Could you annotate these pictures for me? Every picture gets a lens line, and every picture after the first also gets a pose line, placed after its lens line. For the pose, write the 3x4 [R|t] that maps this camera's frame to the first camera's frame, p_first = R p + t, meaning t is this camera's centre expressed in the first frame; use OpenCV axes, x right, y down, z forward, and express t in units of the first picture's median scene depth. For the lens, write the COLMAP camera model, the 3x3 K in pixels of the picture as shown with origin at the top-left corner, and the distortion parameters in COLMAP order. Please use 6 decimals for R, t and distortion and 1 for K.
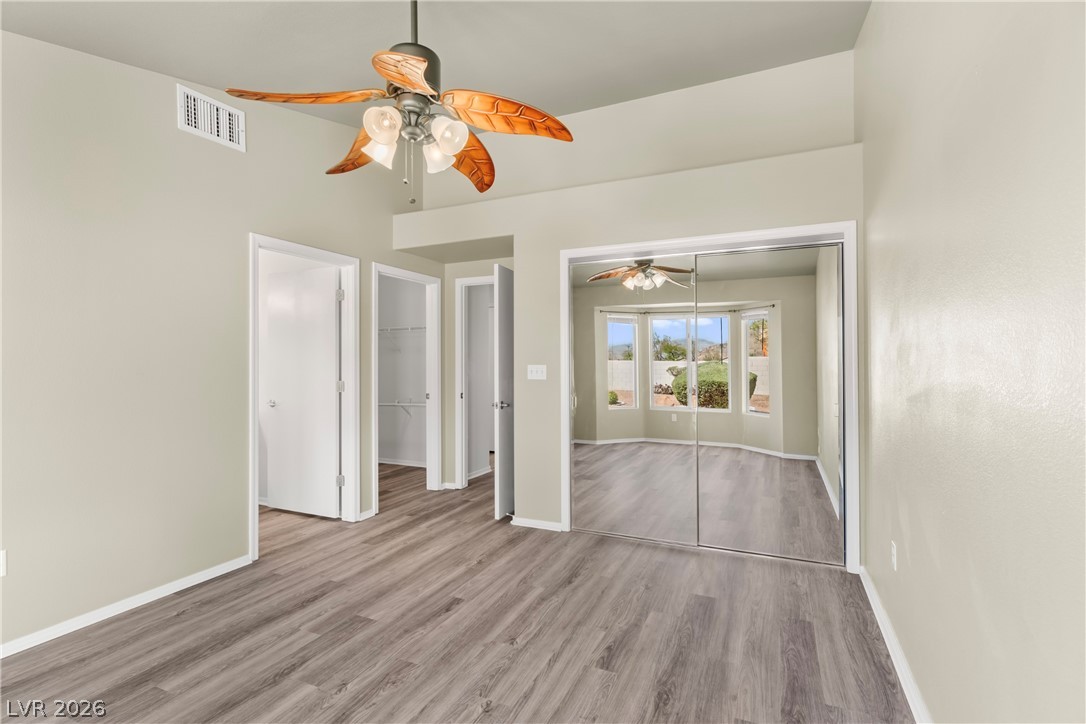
lens RADIAL K [[506.2, 0, 540.9], [0, 506.2, 358.1], [0, 0, 1]] dist [0.000417, -0.000334]
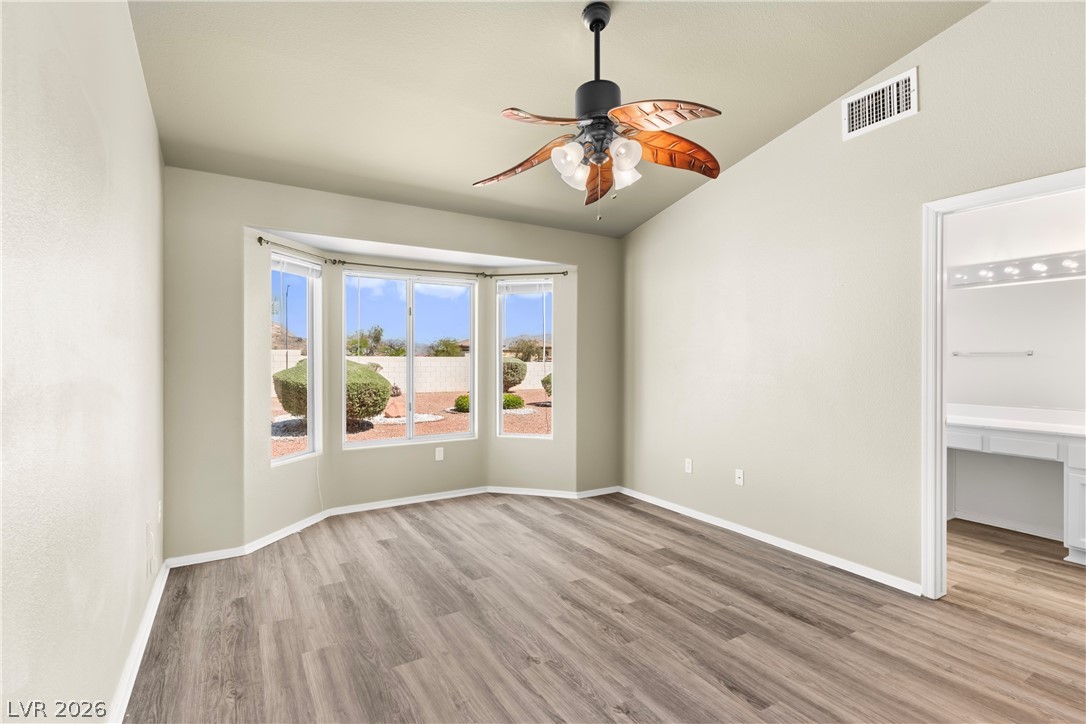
lens RADIAL K [[506.2, 0, 548.4], [0, 506.2, 361.9], [0, 0, 1]] dist [0.000417, -0.000334]
pose [[-0.545003, 0.008985, -0.838386, 0.592079], [0.006126, 0.999959, 0.006734, 0.004914], [0.838411, -0.001466, -0.545036, 1.179551]]
